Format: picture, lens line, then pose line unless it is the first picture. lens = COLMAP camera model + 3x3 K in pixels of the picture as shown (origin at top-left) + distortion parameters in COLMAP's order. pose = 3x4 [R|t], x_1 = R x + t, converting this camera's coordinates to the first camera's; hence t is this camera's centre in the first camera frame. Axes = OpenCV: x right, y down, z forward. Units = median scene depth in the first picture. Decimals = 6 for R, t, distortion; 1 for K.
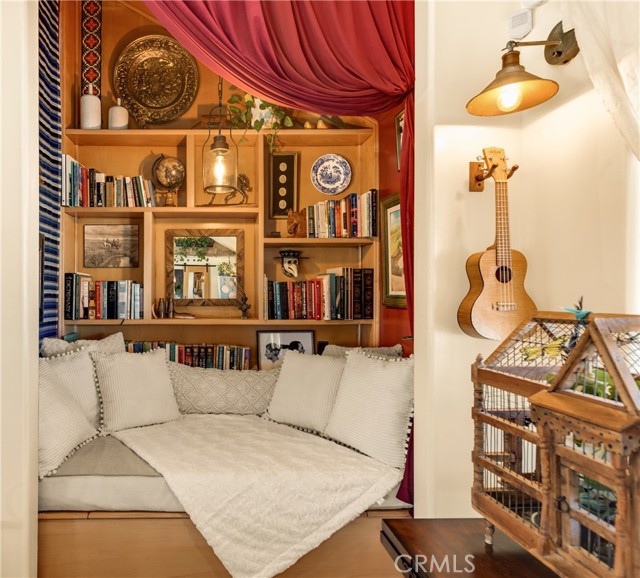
lens RADIAL K [[408.5, 0, 208.2], [0, 408.5, 289.0], [0, 0, 1]] dist [-0.002696, -0.000111]
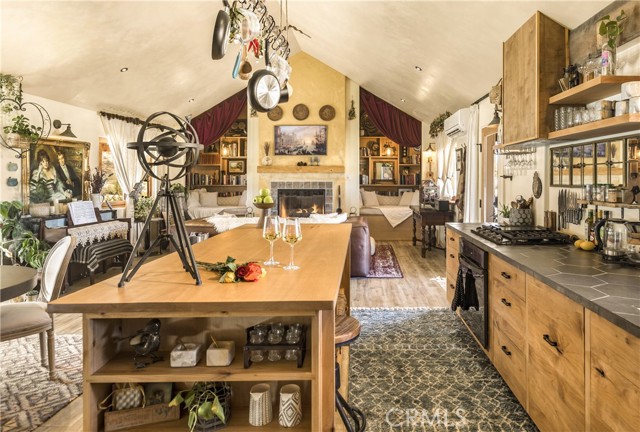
lens RADIAL K [[409.1, 0, 364.8], [0, 409.1, 173.8], [0, 0, 1]] dist [0.001366, -0.000642]
pose [[0.999982, 0.004036, -0.004451, -0.178208], [-0.004047, 0.999989, -0.002551, -0.019654], [0.004441, 0.002569, 0.999987, -2.946918]]
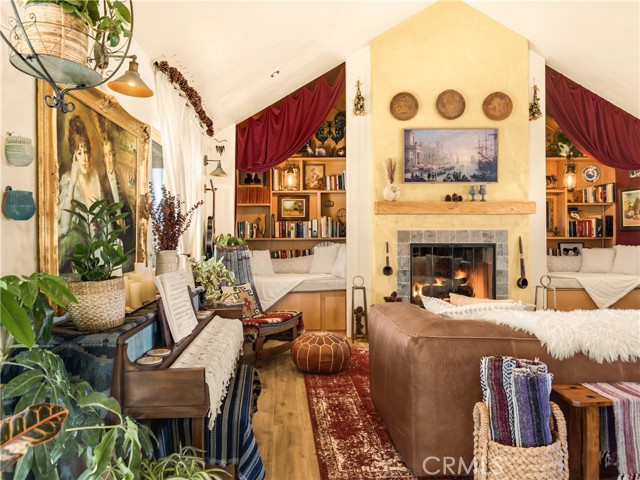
lens RADIAL K [[456.3, 0, 294.0], [0, 456.3, 233.3], [0, 0, 1]] dist [0.006049, -0.000200]
pose [[0.999921, 0.001113, 0.012498, -1.480953], [-0.001103, 0.999999, -0.000874, 0.057266], [-0.012499, 0.000860, 0.999922, -1.638487]]
